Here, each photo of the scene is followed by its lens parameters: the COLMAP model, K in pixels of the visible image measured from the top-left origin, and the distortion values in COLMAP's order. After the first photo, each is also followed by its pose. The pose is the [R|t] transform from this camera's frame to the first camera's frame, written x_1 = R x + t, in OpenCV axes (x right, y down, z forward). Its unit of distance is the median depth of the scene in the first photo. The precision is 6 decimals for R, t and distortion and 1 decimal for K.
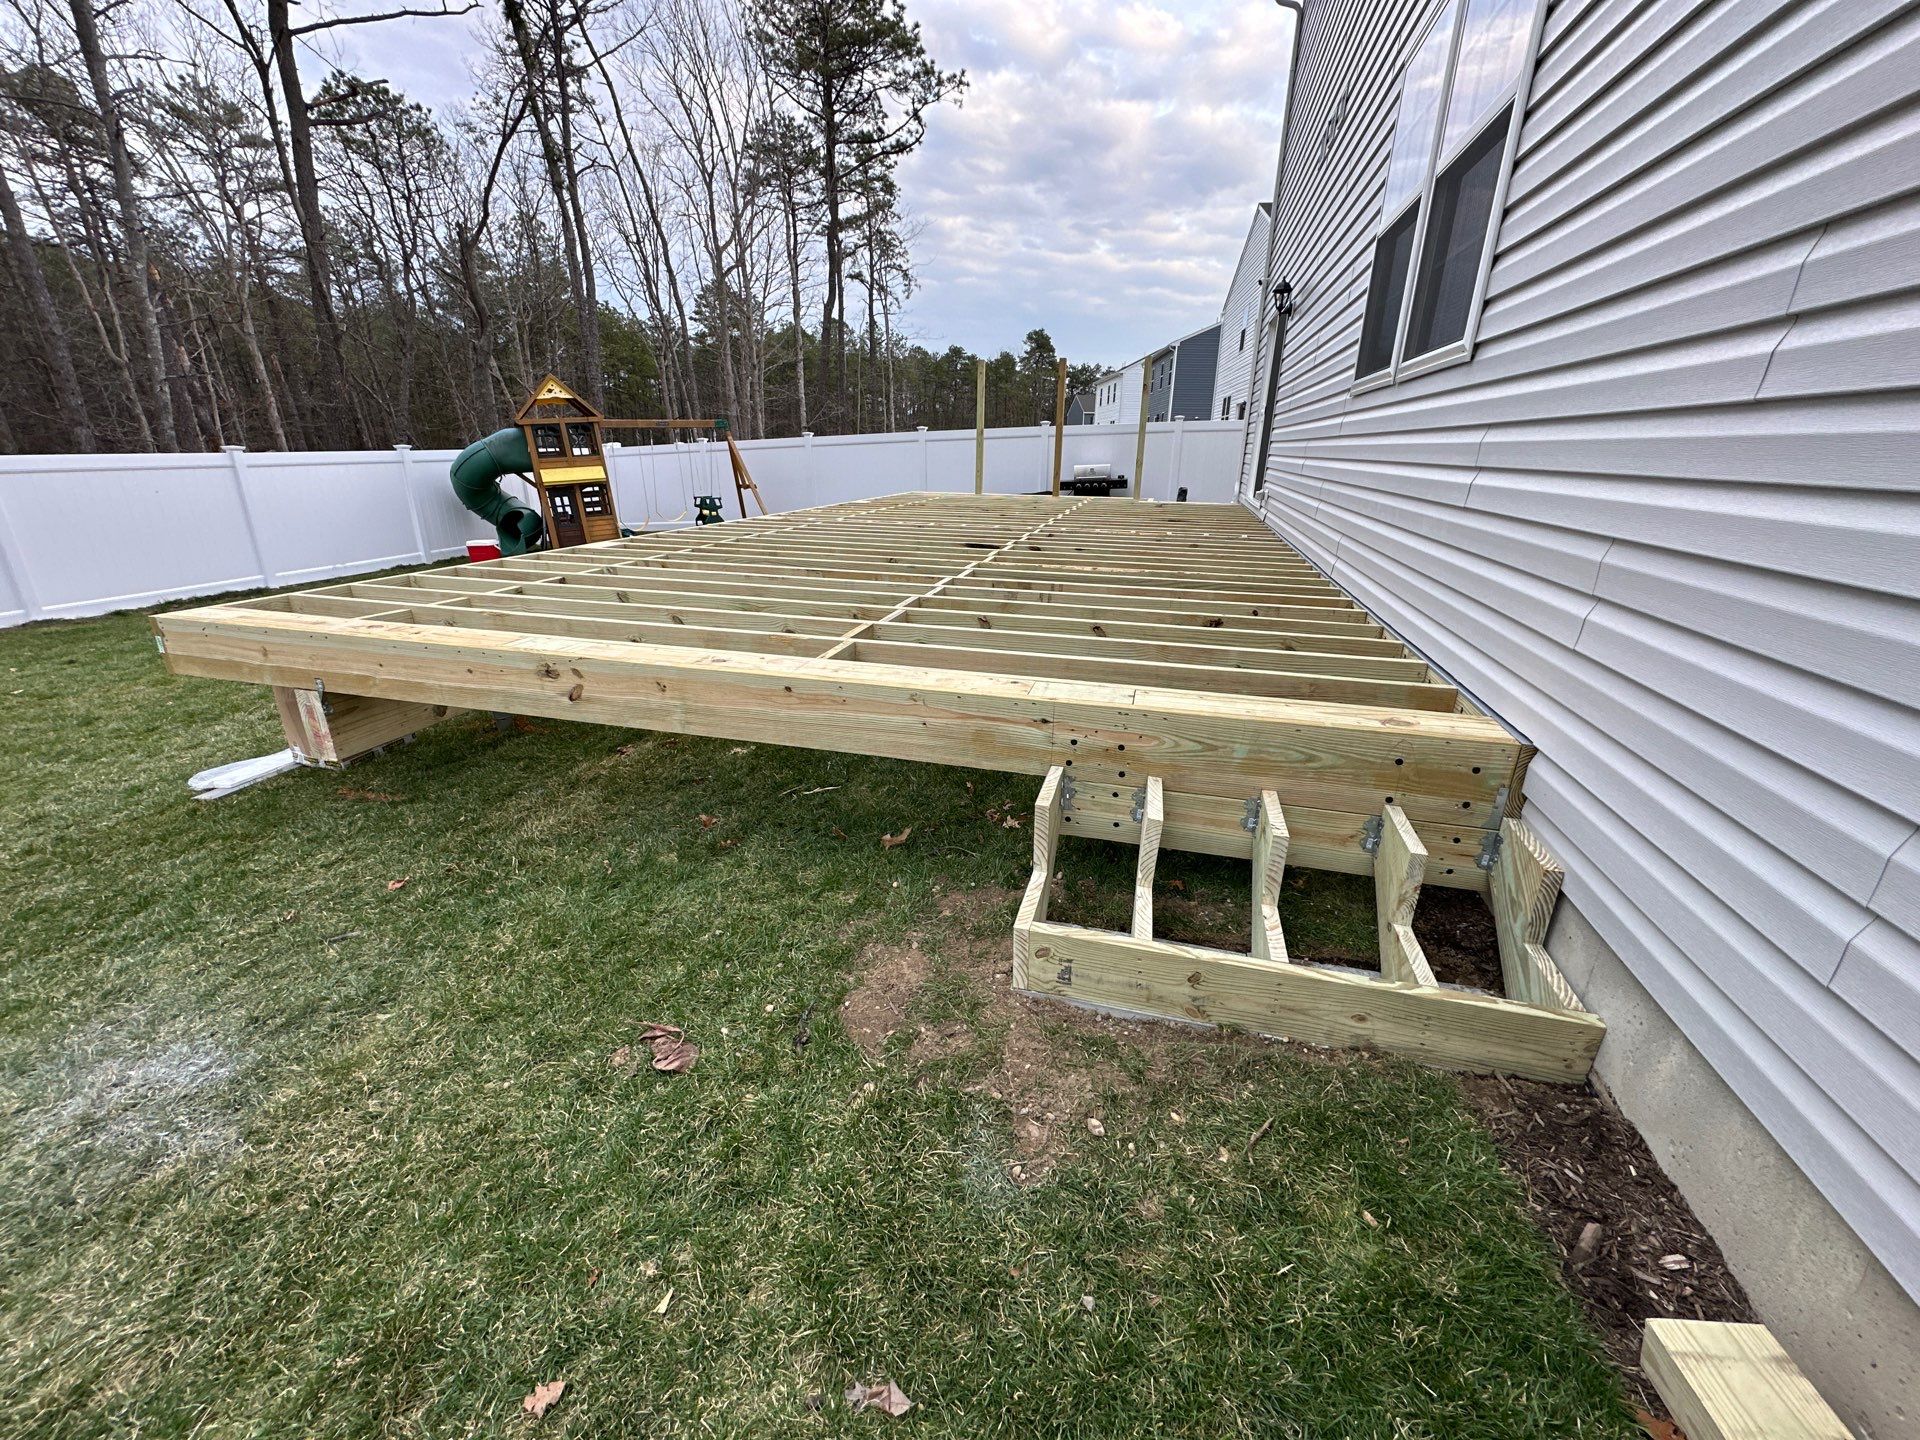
lens RADIAL K [[761.8, 0, 960.8], [0, 761.8, 717.5], [0, 0, 1]] dist [-0.003681, 0.000104]
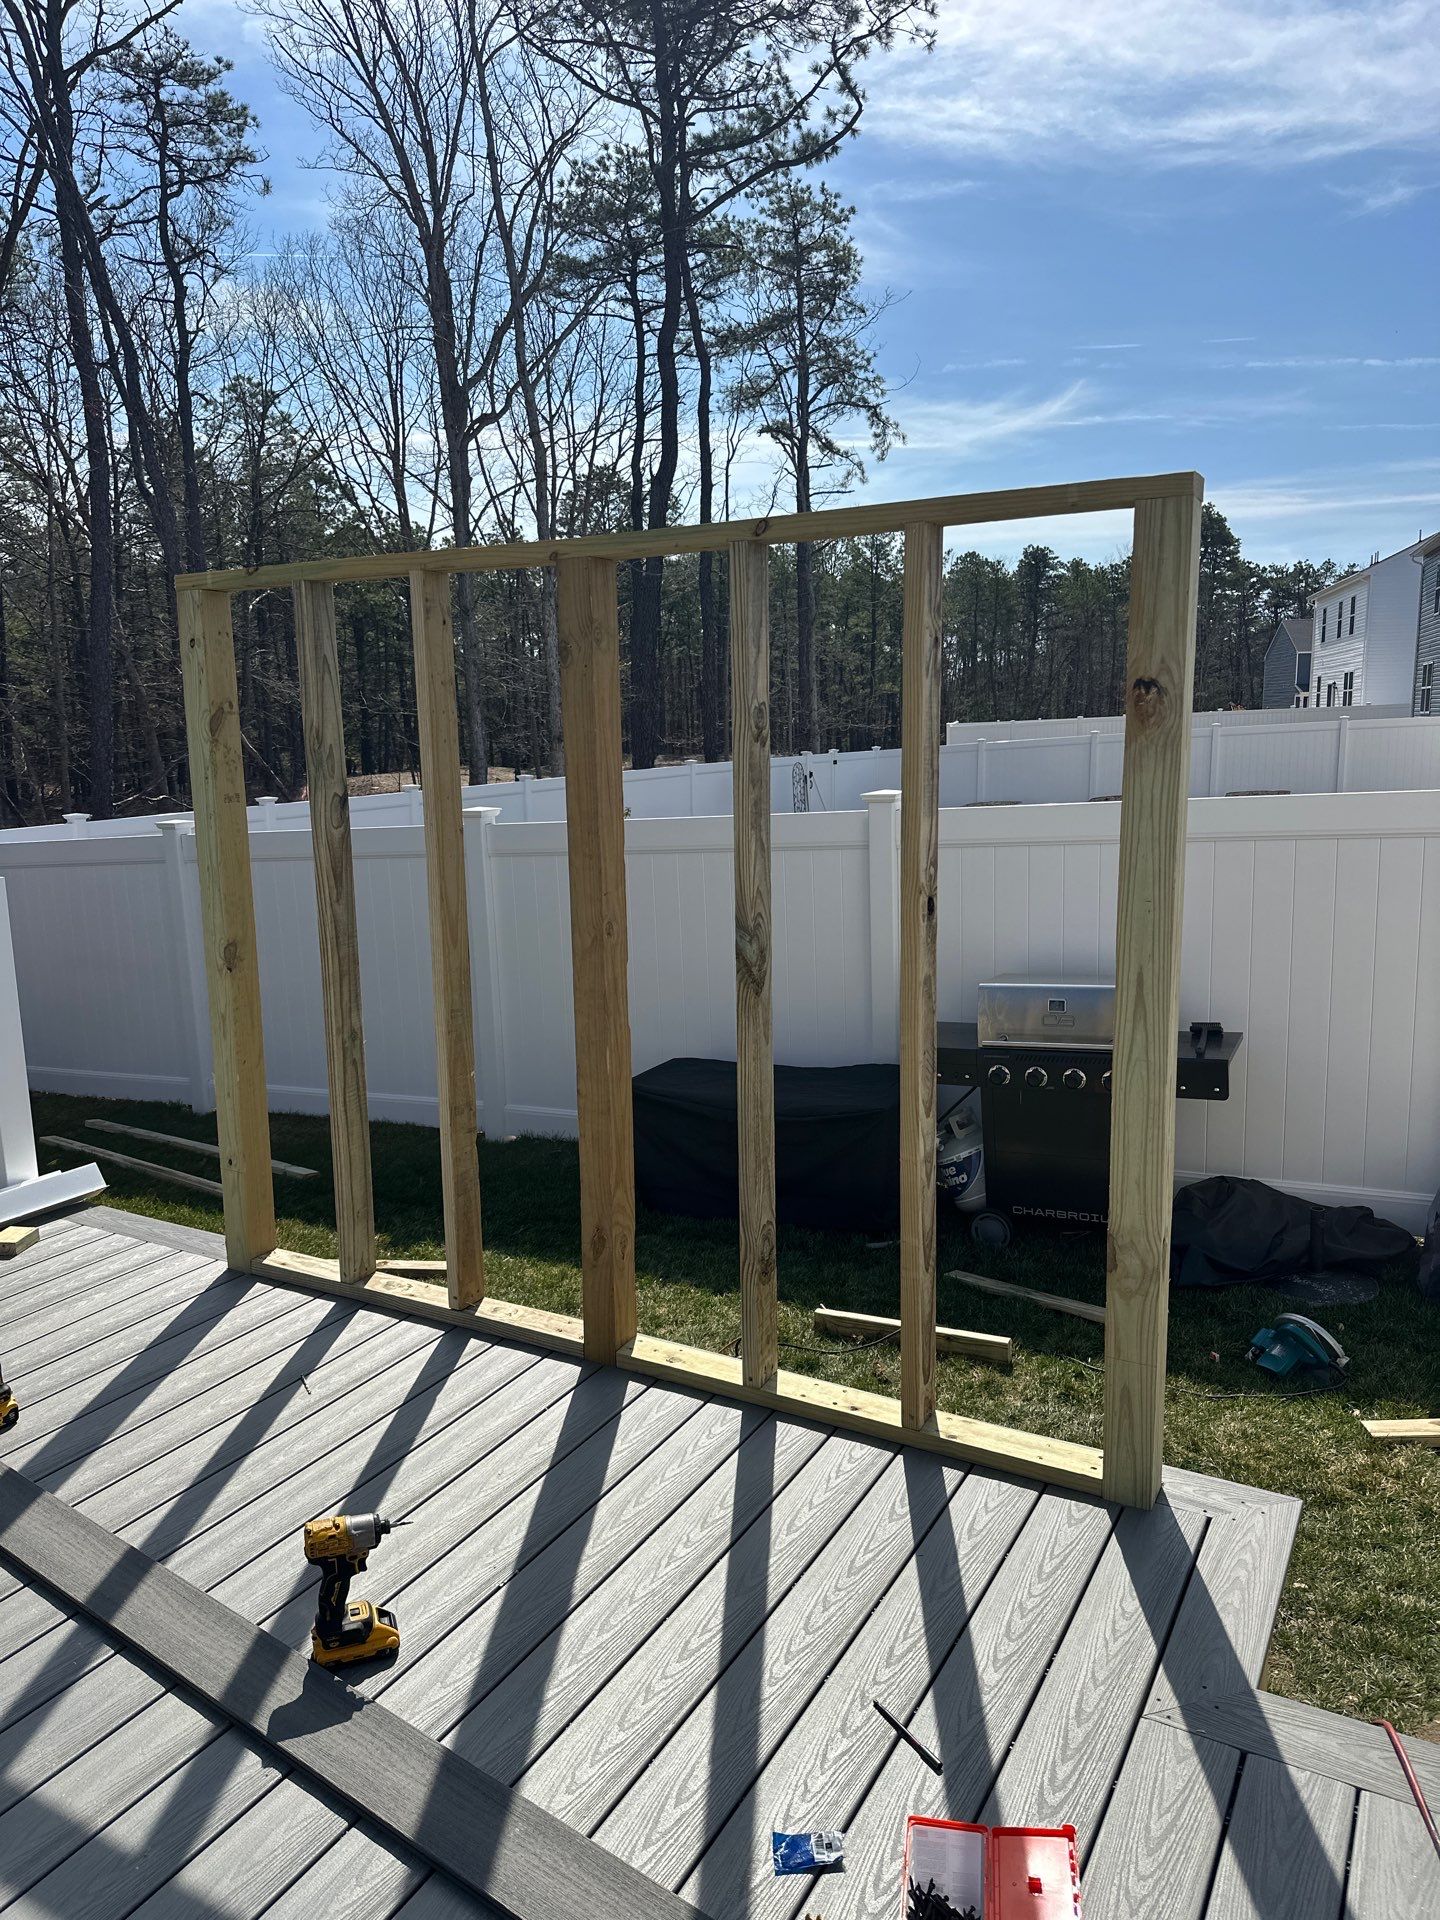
lens RADIAL K [[1342.3, 0, 717.3], [0, 1342.3, 969.9], [0, 0, 1]] dist [0.036438, -0.038453]
pose [[0.966230, 0.012026, -0.257402, 0.082495], [-0.052725, 0.987003, -0.151806, -0.121013], [0.252231, 0.160251, 0.954306, 0.268431]]
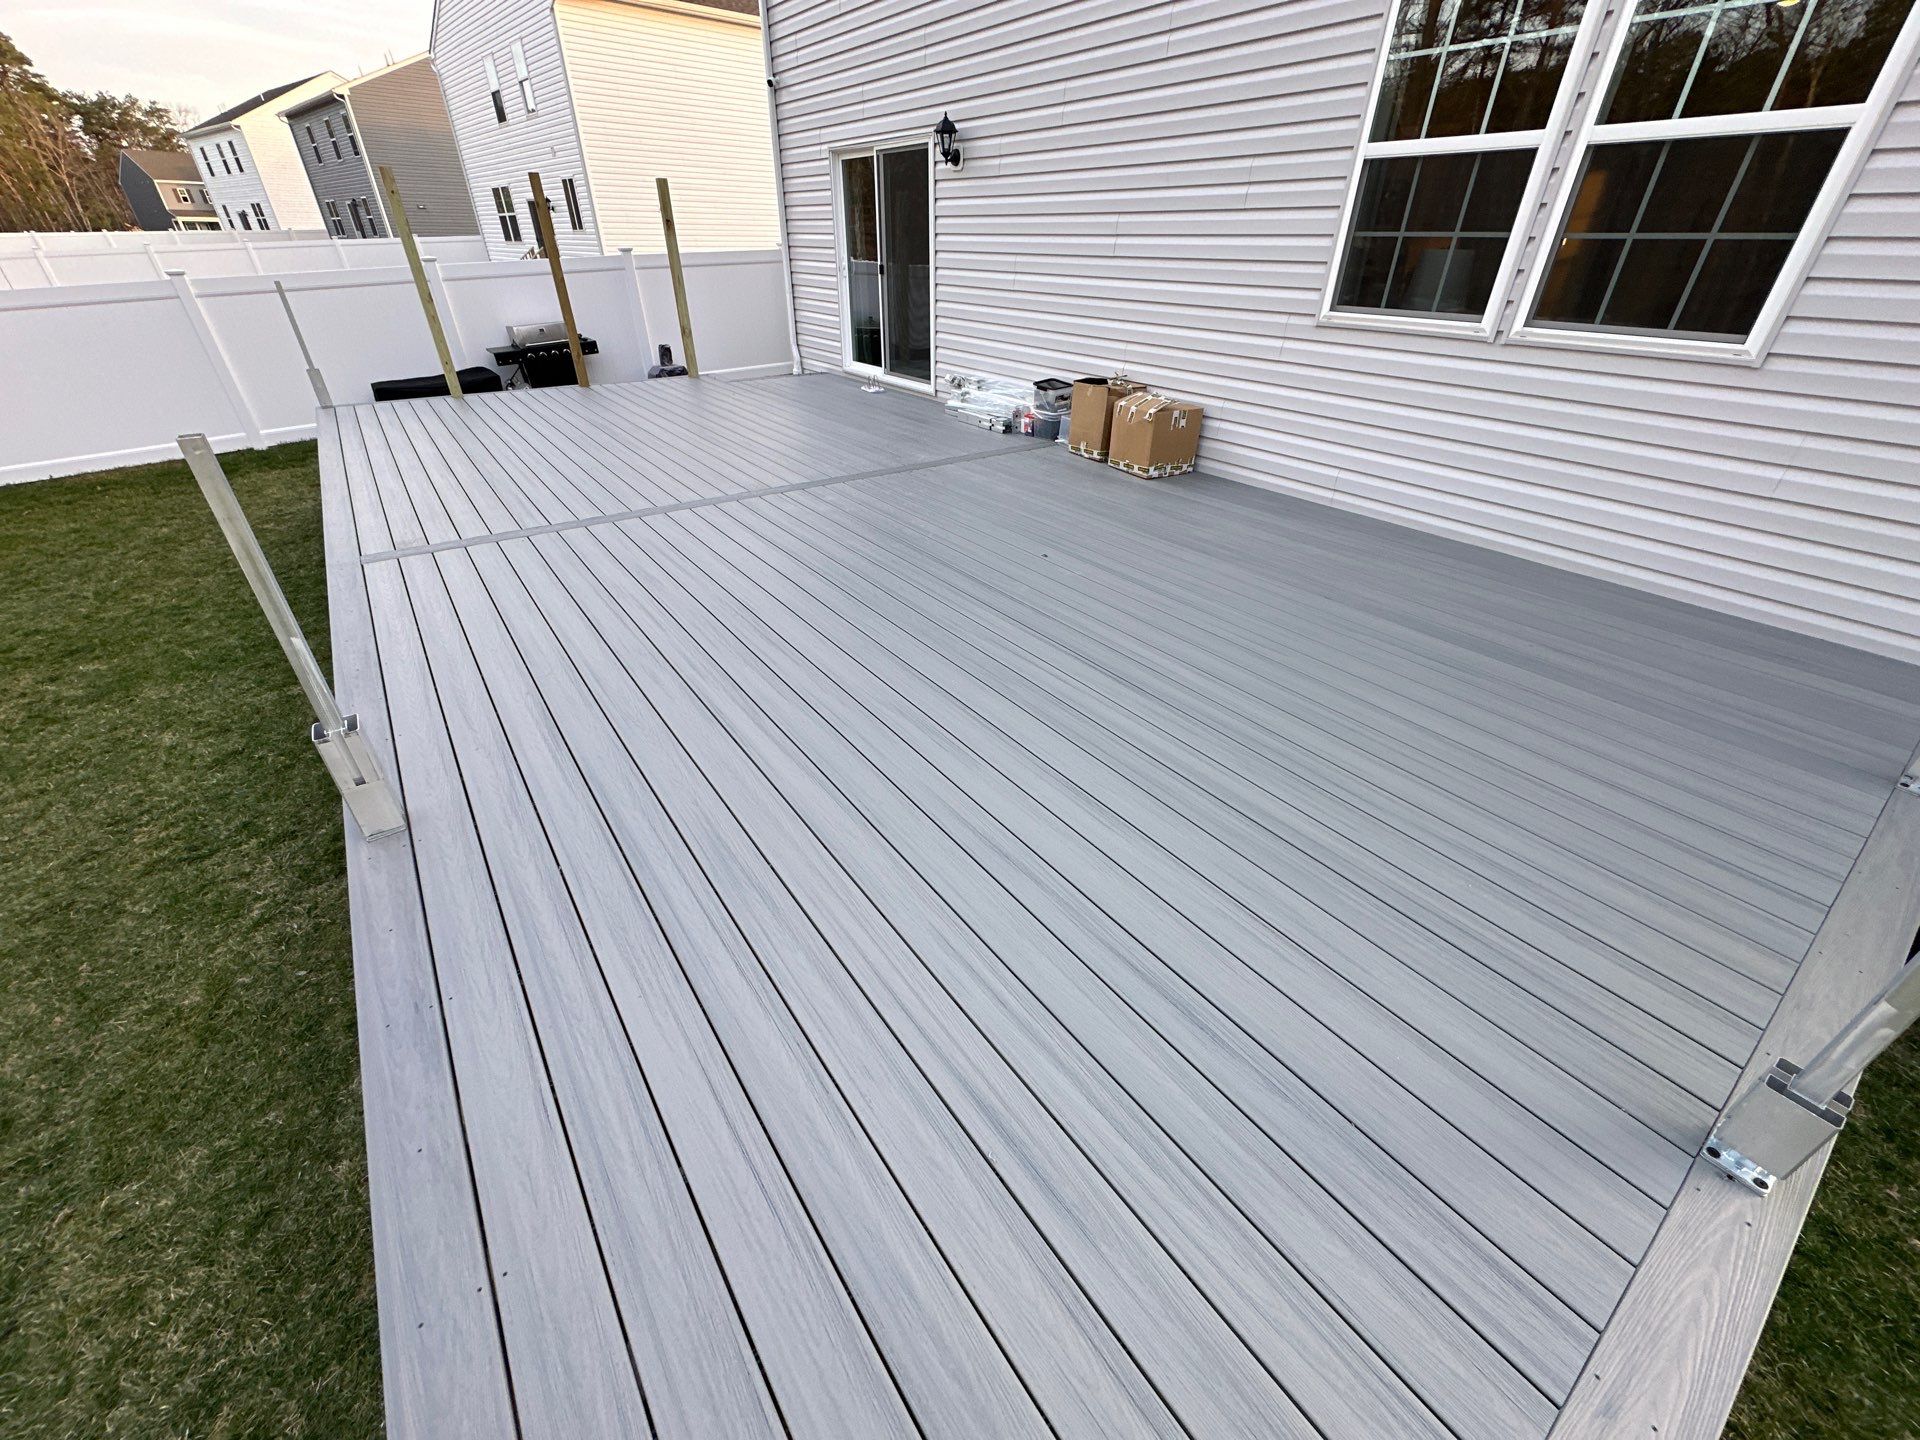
lens RADIAL K [[761.8, 0, 963.2], [0, 761.8, 720.1], [0, 0, 1]] dist [-0.003681, 0.000104]
pose [[0.628009, -0.424211, 0.652418, -0.090885], [0.262188, 0.904685, 0.335860, -0.057680], [-0.732708, -0.039867, 0.679374, 0.090779]]
